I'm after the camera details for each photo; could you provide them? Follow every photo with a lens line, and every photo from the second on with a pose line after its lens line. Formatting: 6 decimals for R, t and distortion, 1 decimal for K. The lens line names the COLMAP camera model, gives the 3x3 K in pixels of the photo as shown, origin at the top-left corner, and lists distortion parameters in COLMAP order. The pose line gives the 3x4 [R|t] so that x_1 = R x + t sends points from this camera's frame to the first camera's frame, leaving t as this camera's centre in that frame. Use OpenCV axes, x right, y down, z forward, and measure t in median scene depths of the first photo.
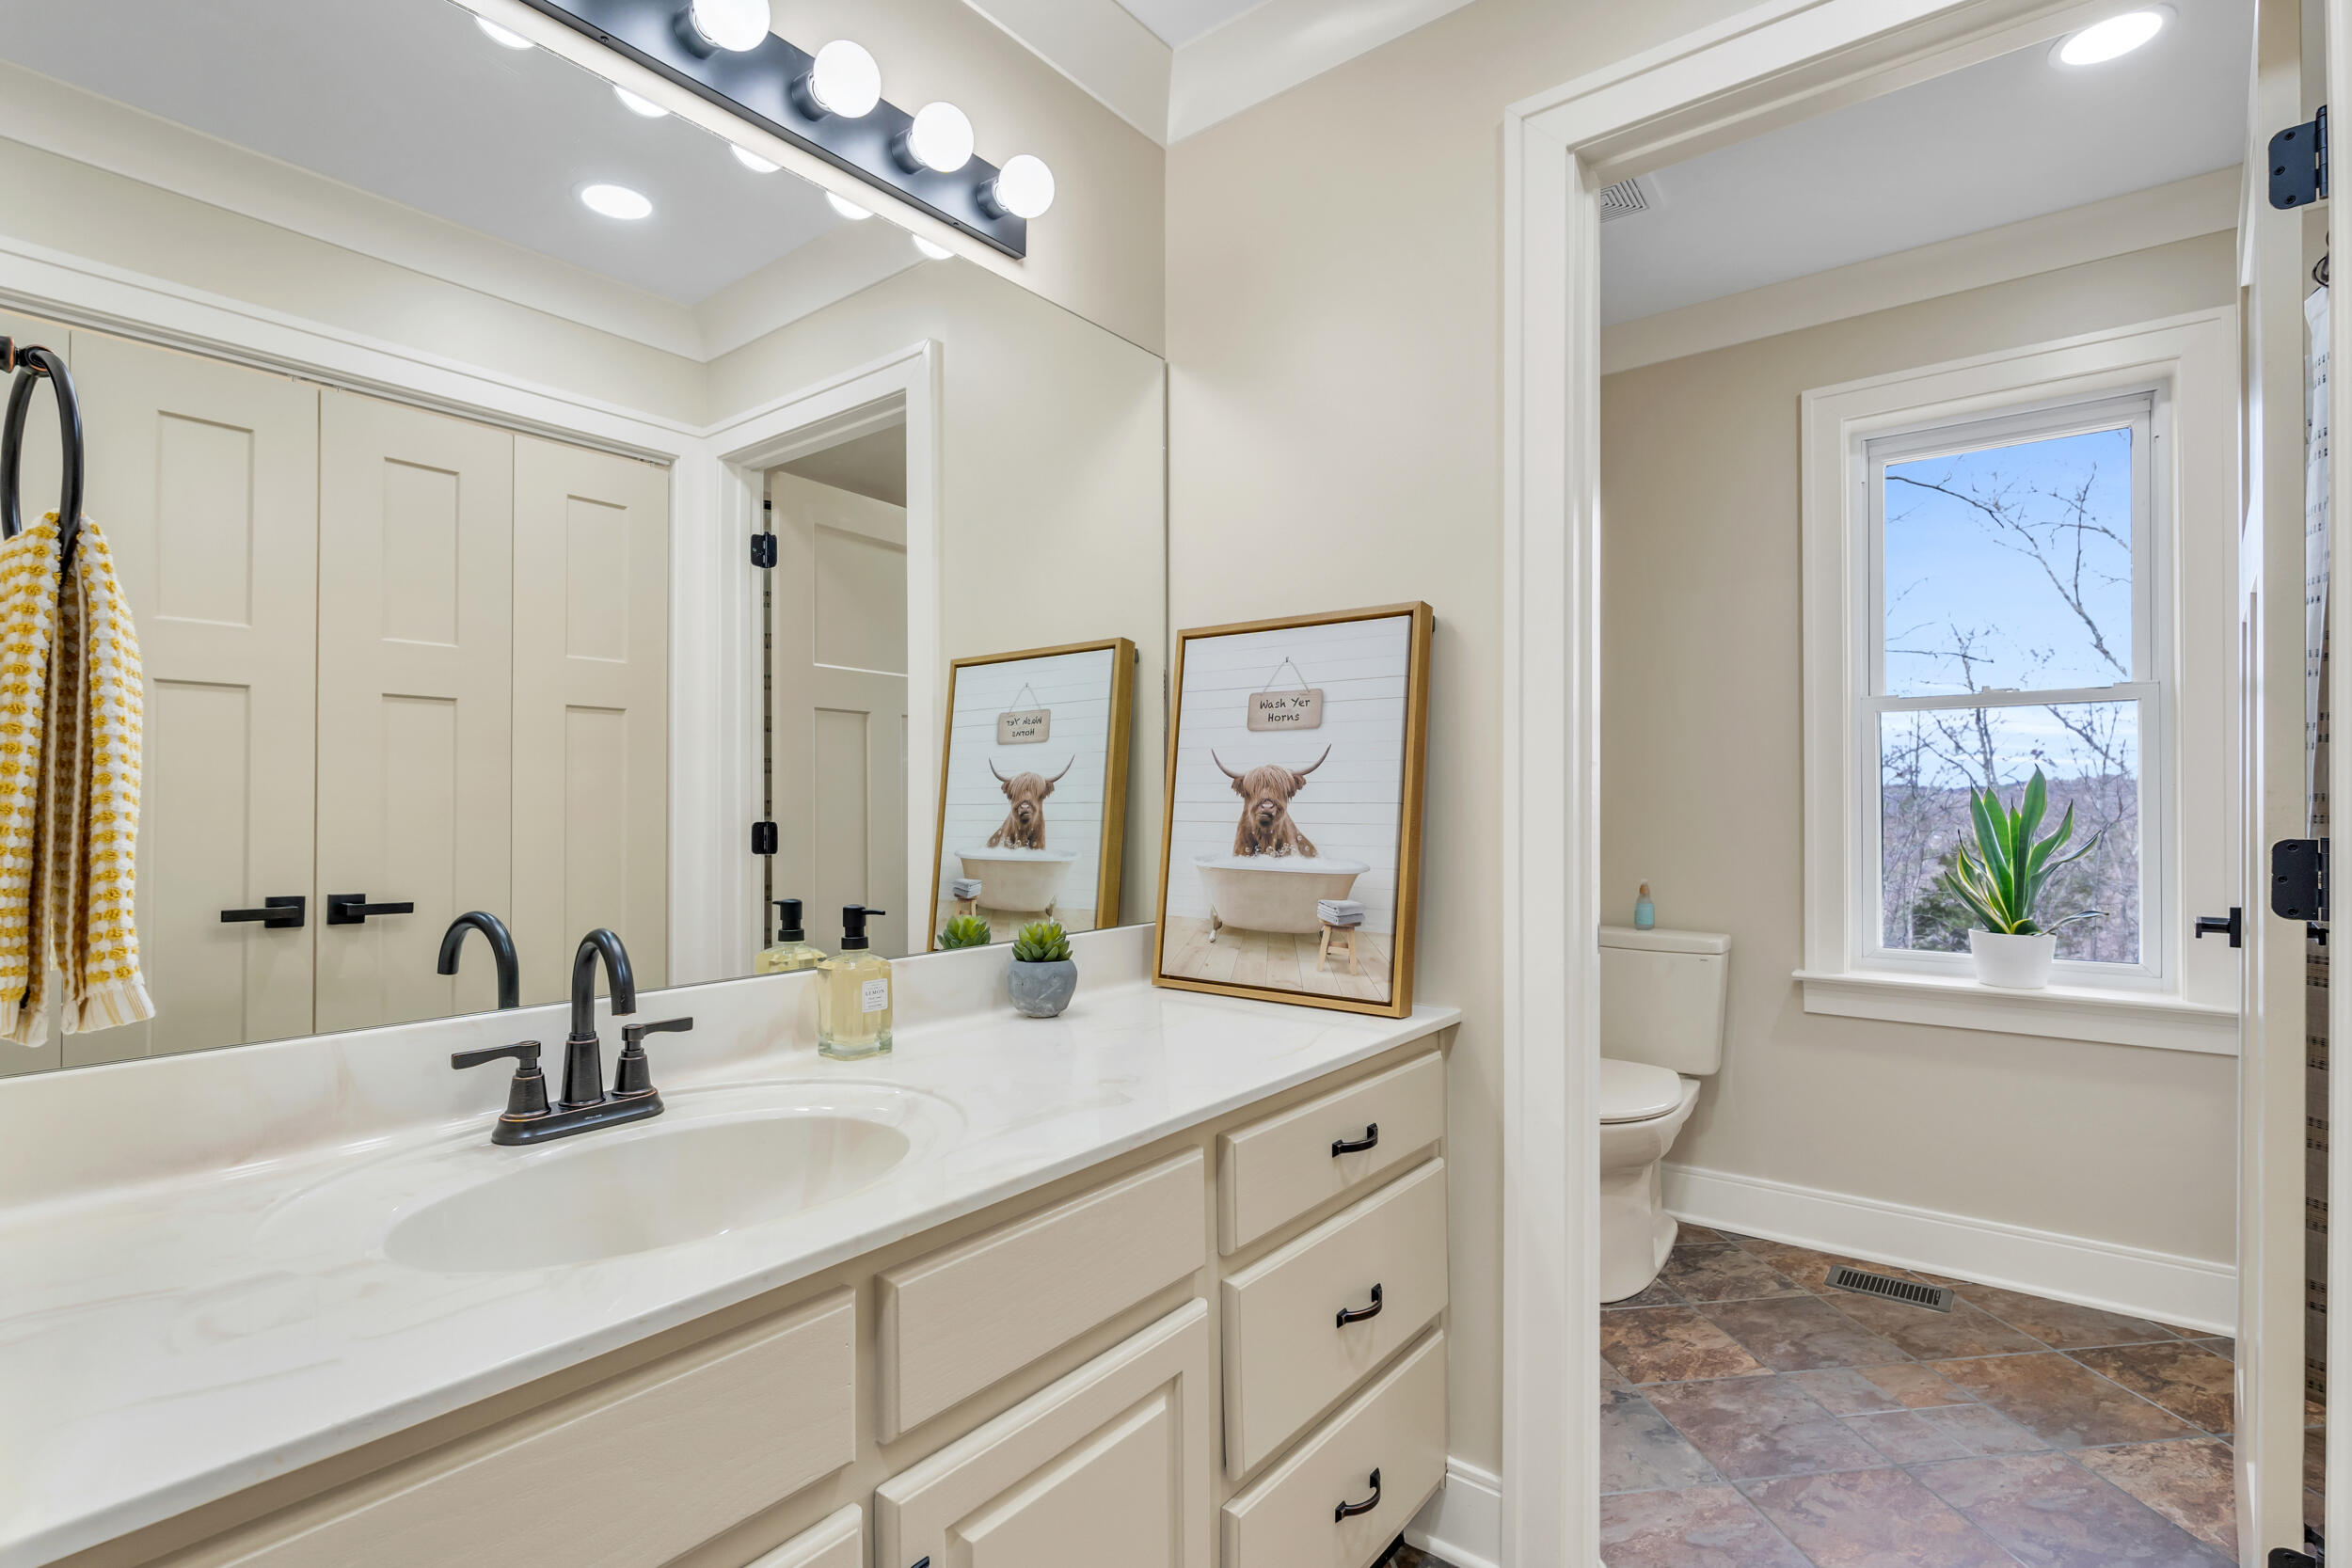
lens RADIAL K [[1112.9, 0, 1171.5], [0, 1112.9, 804.7], [0, 0, 1]] dist [-0.003044, -0.000062]
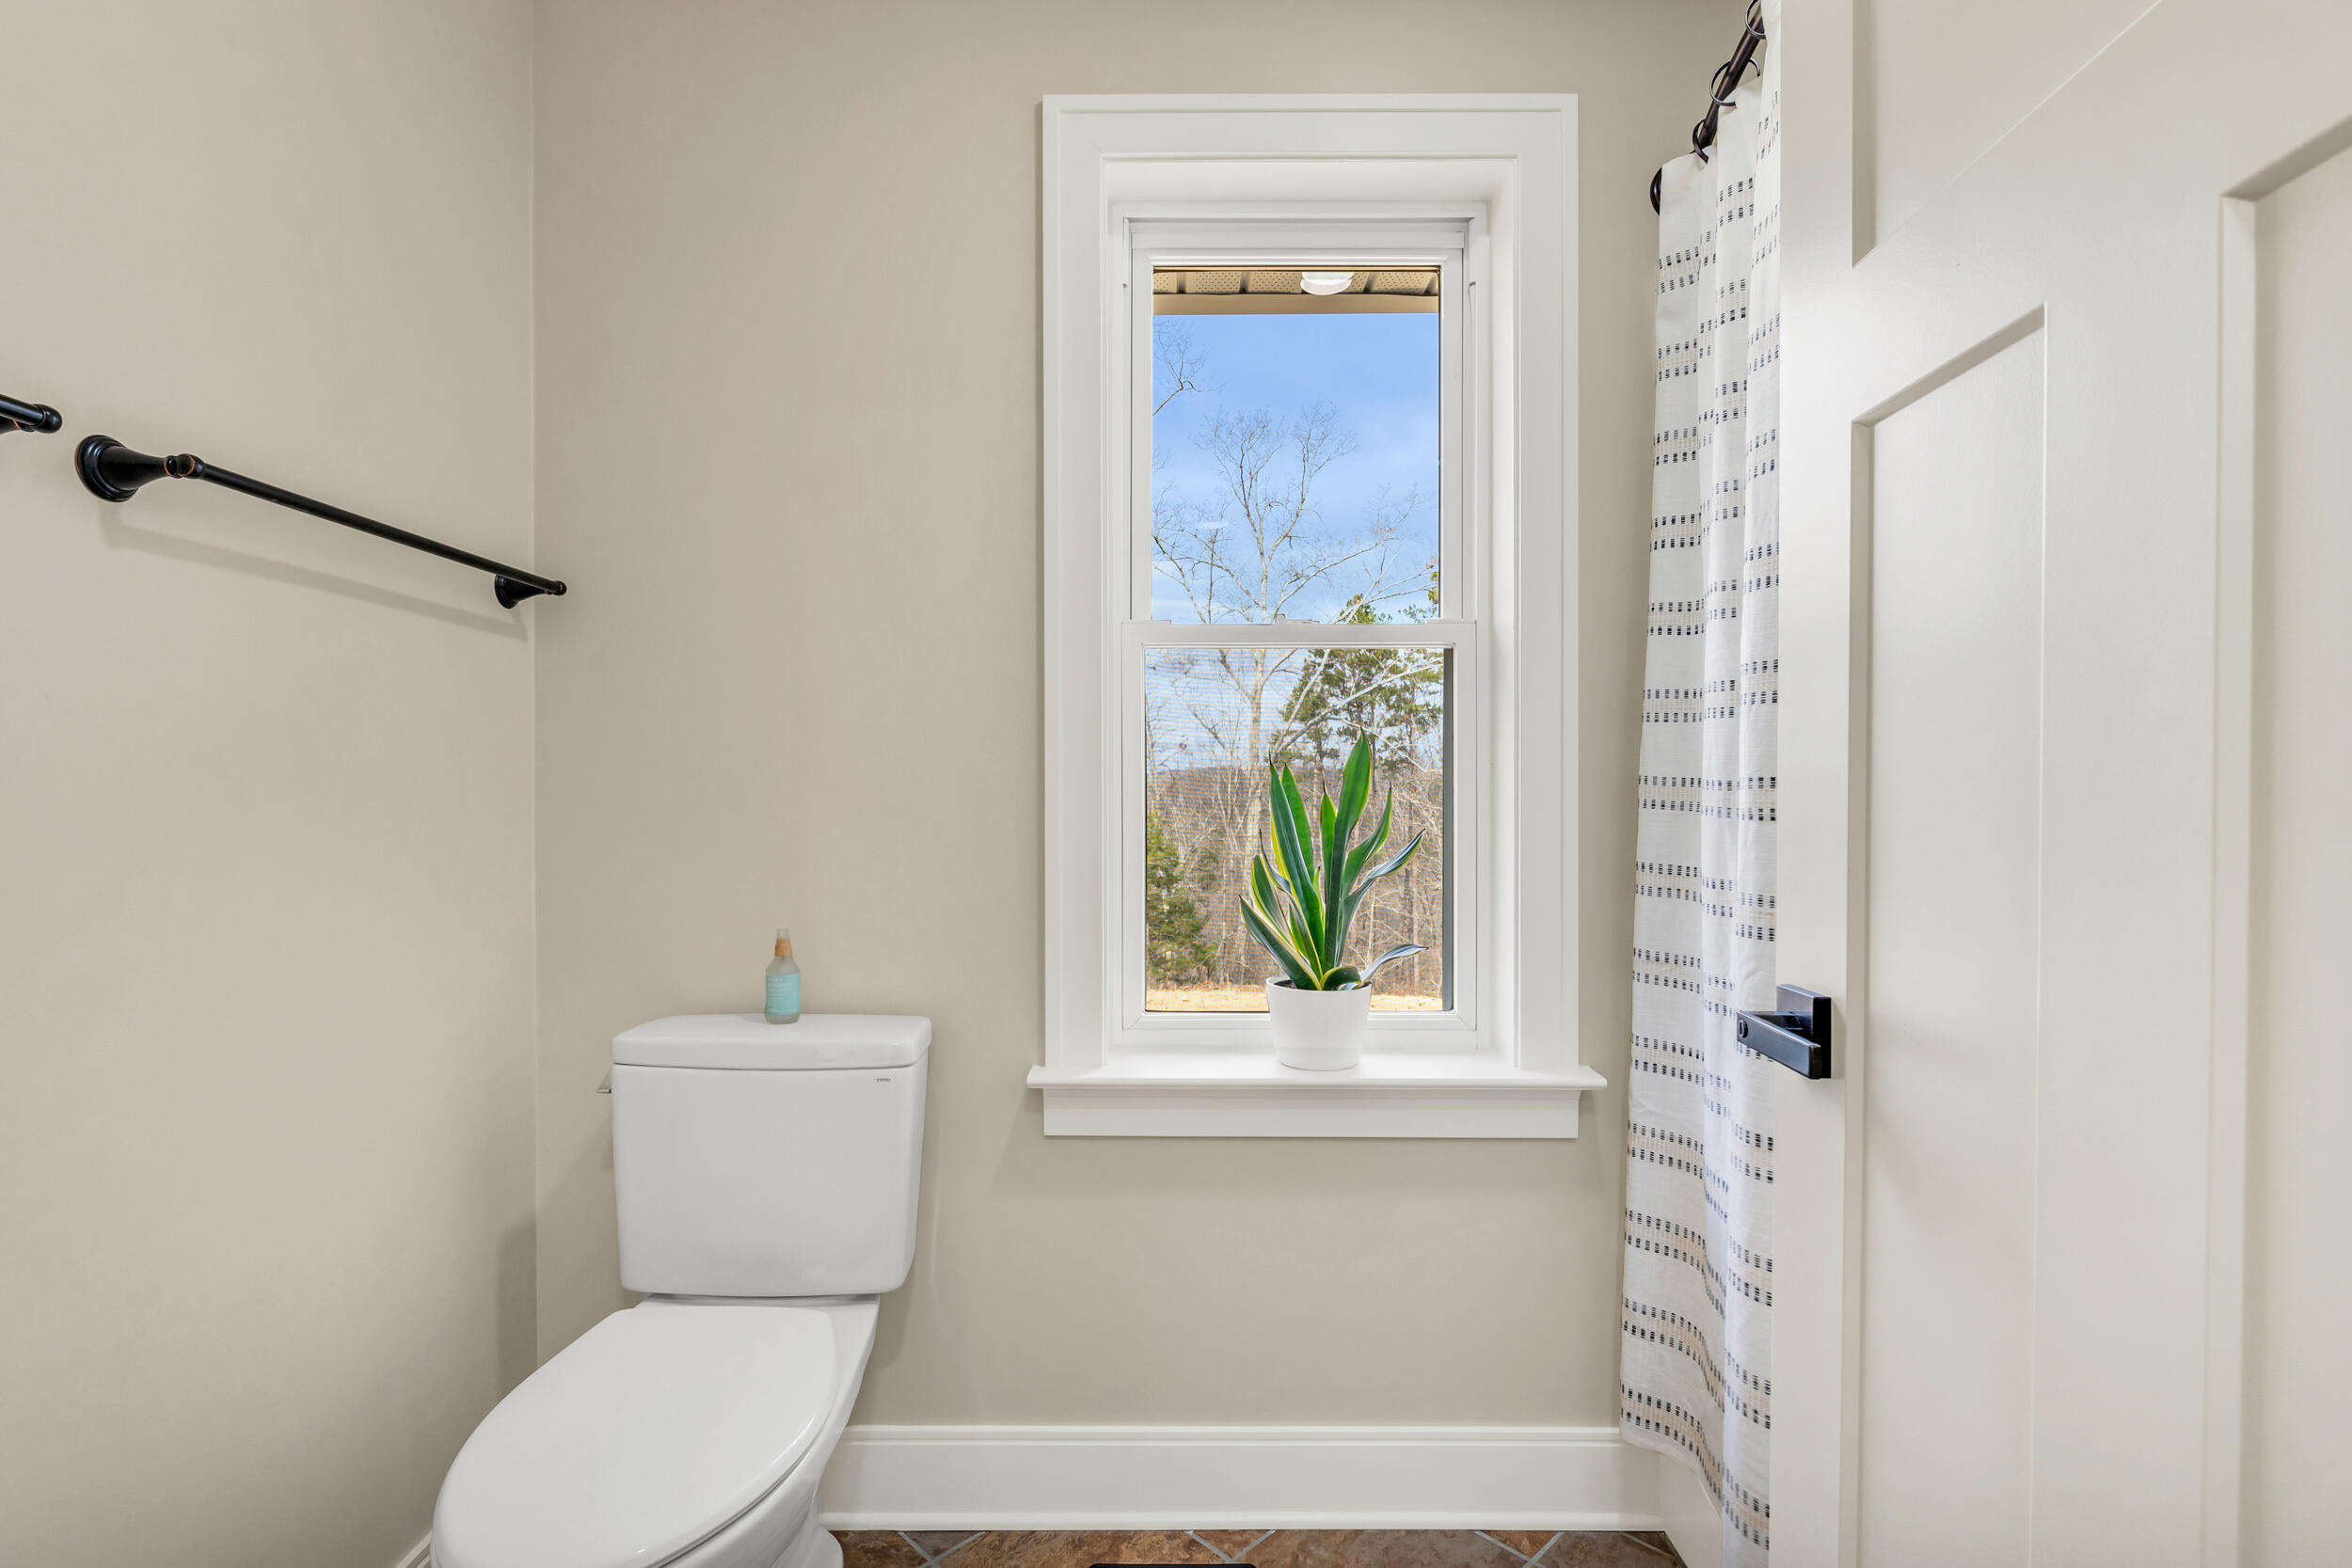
lens RADIAL K [[1112.9, 0, 1171.5], [0, 1112.9, 804.7], [0, 0, 1]] dist [-0.003044, -0.000062]
pose [[0.789805, -0.004049, 0.613344, 0.262200], [-0.003769, 0.999927, 0.011454, 0.000304], [-0.613346, -0.011358, 0.789733, 0.497099]]
